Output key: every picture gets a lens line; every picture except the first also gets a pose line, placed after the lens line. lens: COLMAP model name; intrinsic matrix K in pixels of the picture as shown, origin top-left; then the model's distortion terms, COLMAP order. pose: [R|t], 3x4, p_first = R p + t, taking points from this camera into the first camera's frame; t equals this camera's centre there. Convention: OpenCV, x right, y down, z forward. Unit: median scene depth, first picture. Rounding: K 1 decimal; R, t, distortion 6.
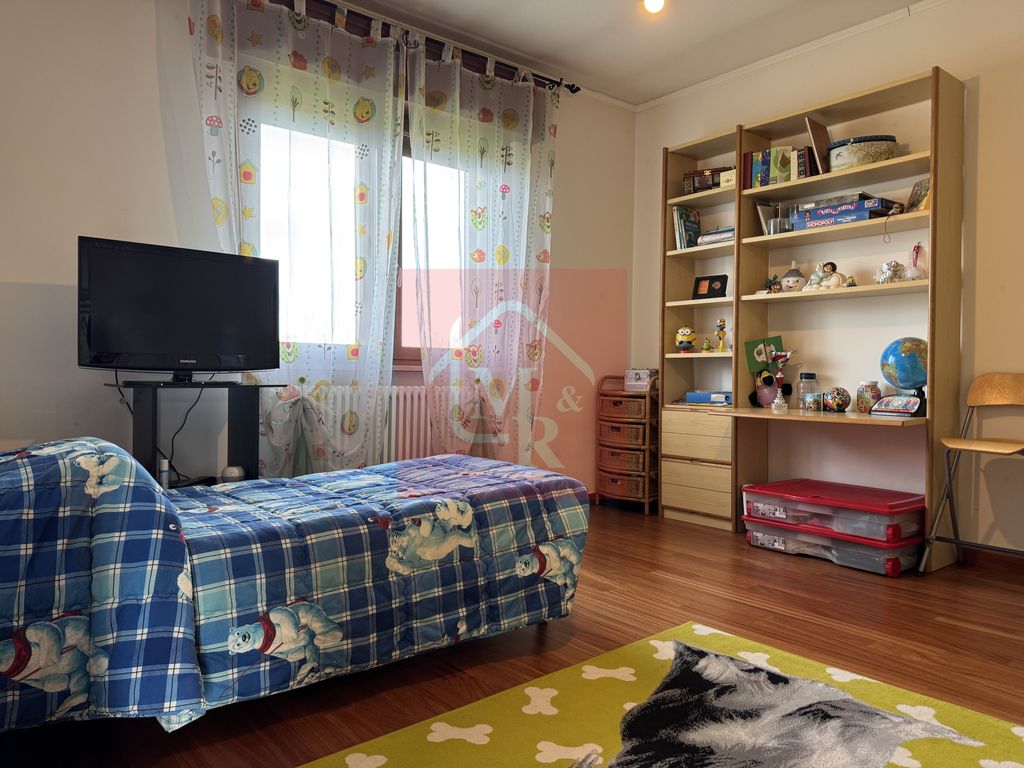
lens RADIAL K [[719.4, 0, 492.4], [0, 719.4, 390.3], [0, 0, 1]] dist [0.048346, -0.065316]
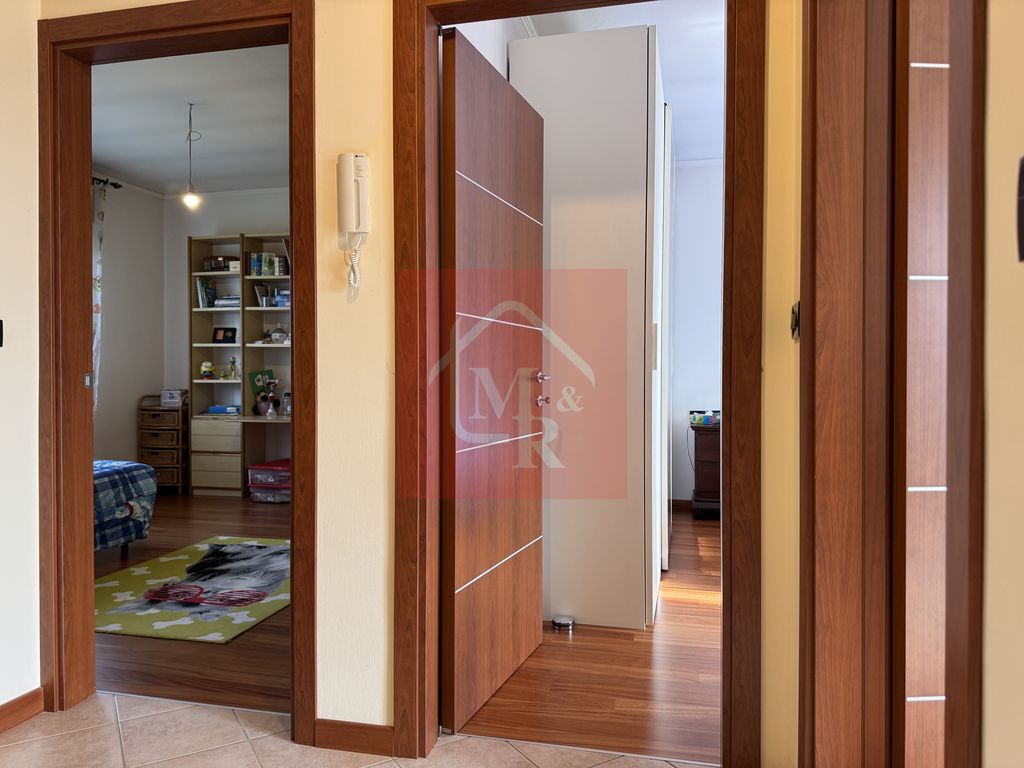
lens RADIAL K [[719.4, 0, 517.8], [0, 719.4, 388.2], [0, 0, 1]] dist [0.048346, -0.065316]
pose [[0.779063, -0.014626, 0.626776, -0.170843], [0.017118, 0.999851, 0.002055, -0.028340], [-0.626712, 0.009128, 0.779197, -0.560460]]
